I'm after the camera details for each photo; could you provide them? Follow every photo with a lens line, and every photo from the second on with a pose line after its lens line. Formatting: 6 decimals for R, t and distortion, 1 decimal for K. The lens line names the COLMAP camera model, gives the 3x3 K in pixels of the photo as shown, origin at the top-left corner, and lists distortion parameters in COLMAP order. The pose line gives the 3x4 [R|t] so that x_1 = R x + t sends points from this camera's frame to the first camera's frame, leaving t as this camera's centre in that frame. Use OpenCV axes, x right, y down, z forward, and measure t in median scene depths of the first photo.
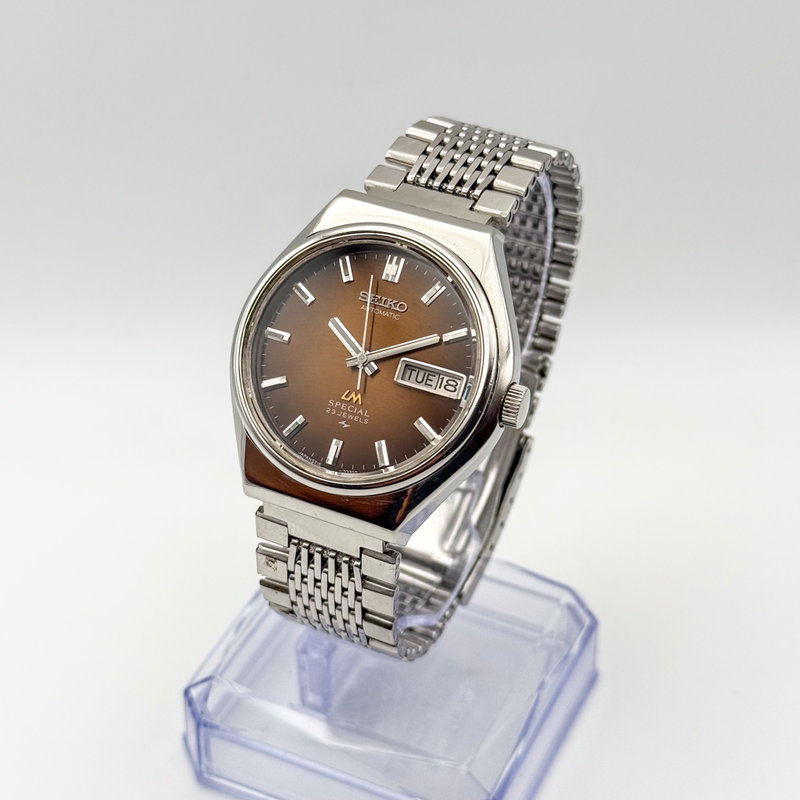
lens RADIAL K [[1909.3, 0, 400.0], [0, 1909.3, 400.0], [0, 0, 1]] dist [0.005189, -0.204053]
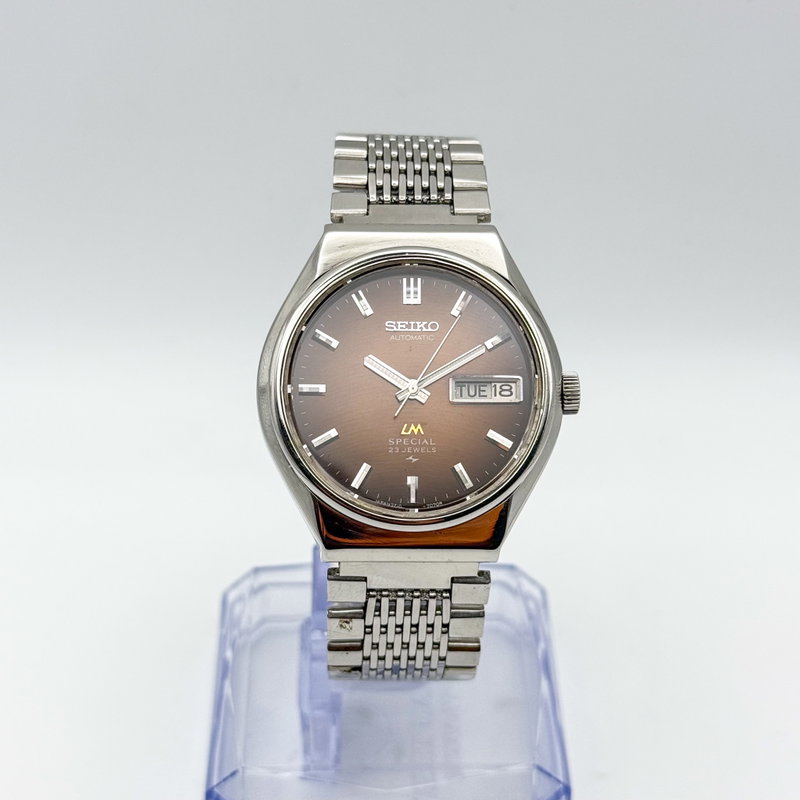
lens RADIAL K [[1909.3, 0, 400.0], [0, 1909.3, 400.0], [0, 0, 1]] dist [0.005189, -0.204053]
pose [[0.894442, -0.264687, 0.360435, -0.361394], [0.262800, 0.963269, 0.055227, -0.068439], [-0.361814, 0.045325, 0.931148, 0.101109]]
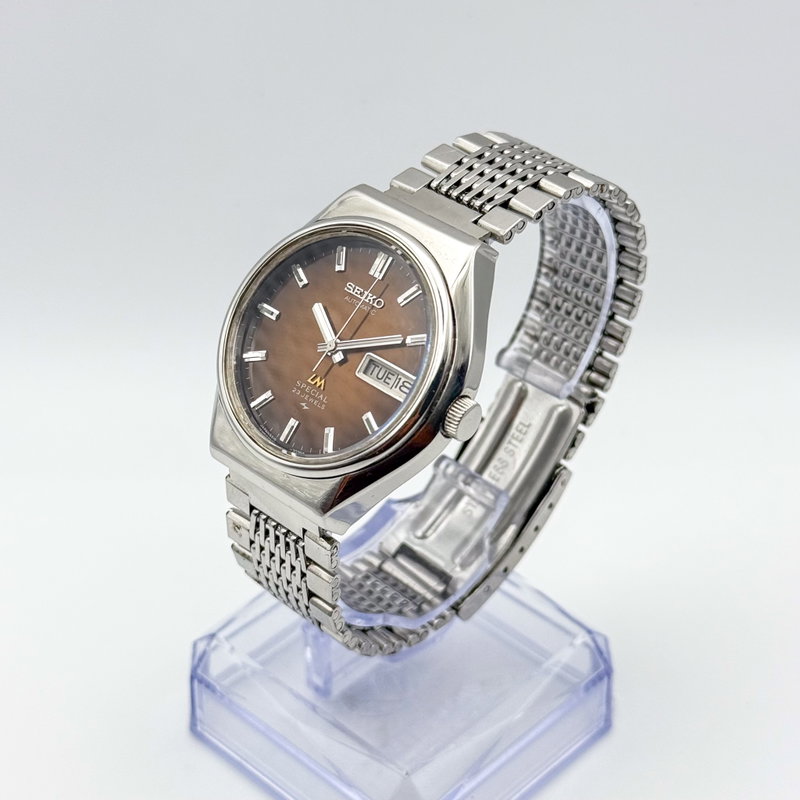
lens RADIAL K [[1909.3, 0, 400.0], [0, 1909.3, 400.0], [0, 0, 1]] dist [0.005189, -0.204053]
pose [[0.944640, 0.183710, -0.271856, 0.288040], [-0.189771, 0.981820, 0.004065, -0.004254], [0.267661, 0.047751, 0.962329, 0.024059]]
